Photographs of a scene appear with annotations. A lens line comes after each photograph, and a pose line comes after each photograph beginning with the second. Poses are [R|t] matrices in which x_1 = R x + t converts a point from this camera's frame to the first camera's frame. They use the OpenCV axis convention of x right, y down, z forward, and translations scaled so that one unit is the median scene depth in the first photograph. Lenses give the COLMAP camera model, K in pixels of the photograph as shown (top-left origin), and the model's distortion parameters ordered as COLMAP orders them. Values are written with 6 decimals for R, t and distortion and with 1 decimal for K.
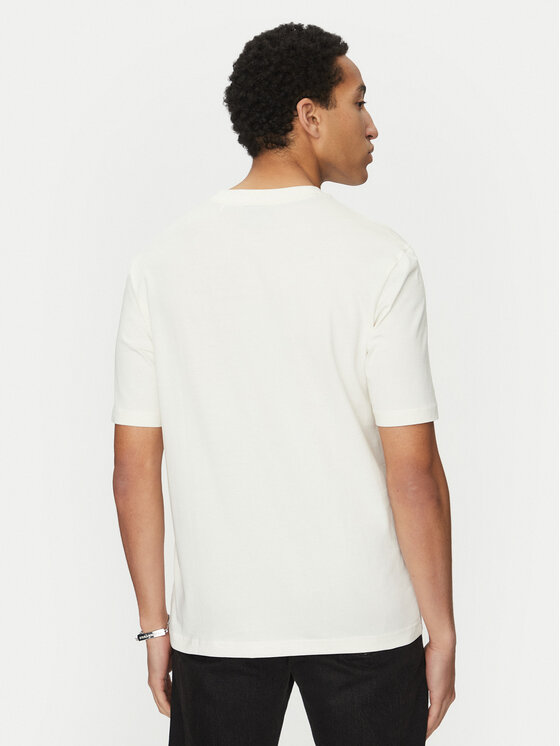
lens RADIAL K [[1474.8, 0, 280.0], [0, 1474.8, 373.0], [0, 0, 1]] dist [0.498129, -0.050531]
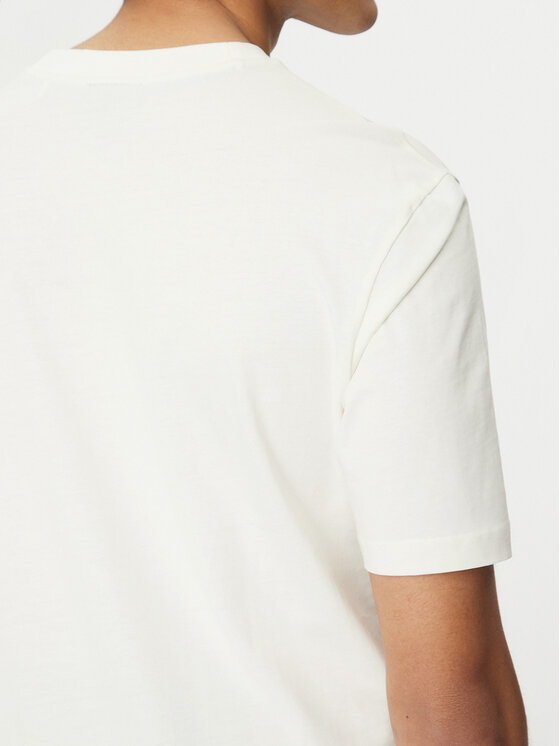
lens RADIAL K [[1777.3, 0, 280.0], [0, 1777.3, 373.0], [0, 0, 1]] dist [0.515401, 0.049179]
pose [[0.998491, 0.000342, -0.054918, 0.068709], [0.003728, 0.997251, 0.074003, -0.066713], [0.054793, -0.074096, 0.995745, 0.443025]]
